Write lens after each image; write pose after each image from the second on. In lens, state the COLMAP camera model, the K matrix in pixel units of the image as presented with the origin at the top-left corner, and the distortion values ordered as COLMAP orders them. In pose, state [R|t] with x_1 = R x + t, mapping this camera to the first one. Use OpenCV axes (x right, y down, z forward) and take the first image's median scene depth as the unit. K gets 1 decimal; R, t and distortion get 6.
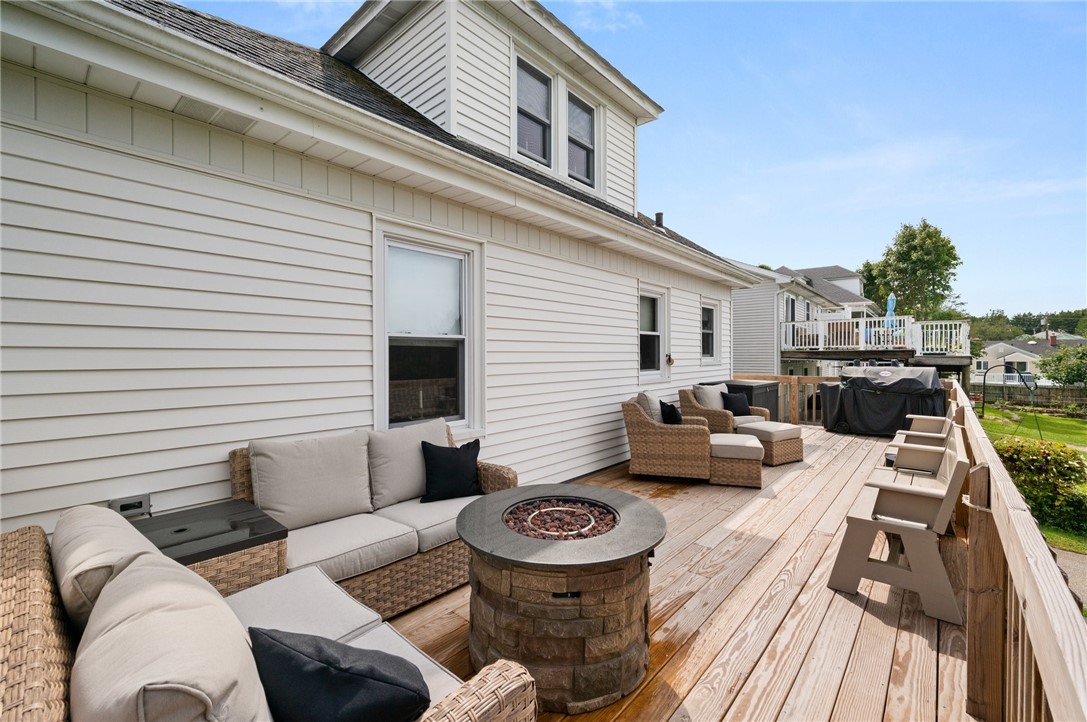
lens RADIAL K [[456.5, 0, 546.8], [0, 456.5, 350.6], [0, 0, 1]] dist [0.000010, 0.000227]
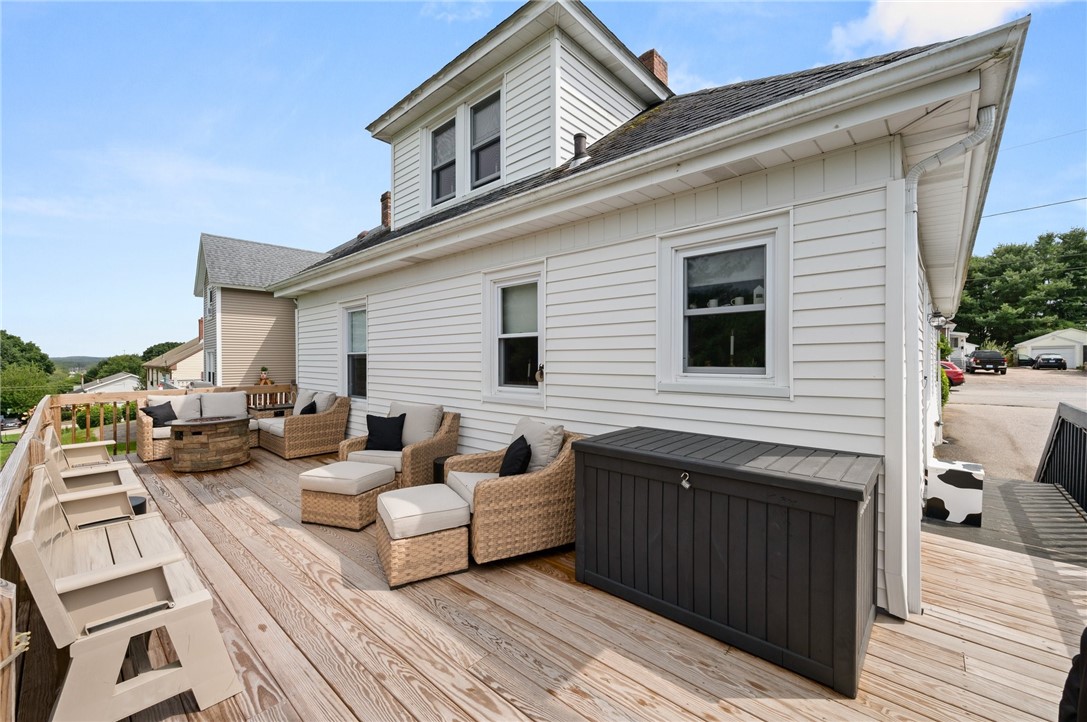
lens RADIAL K [[433.0, 0, 545.8], [0, 433.0, 363.6], [0, 0, 1]] dist [-0.000731, -0.000281]
pose [[-0.010142, 0.003378, -0.999943, 1.045385], [0.000564, 0.999994, 0.003373, 0.003519], [0.999948, -0.000529, -0.010144, 1.204562]]
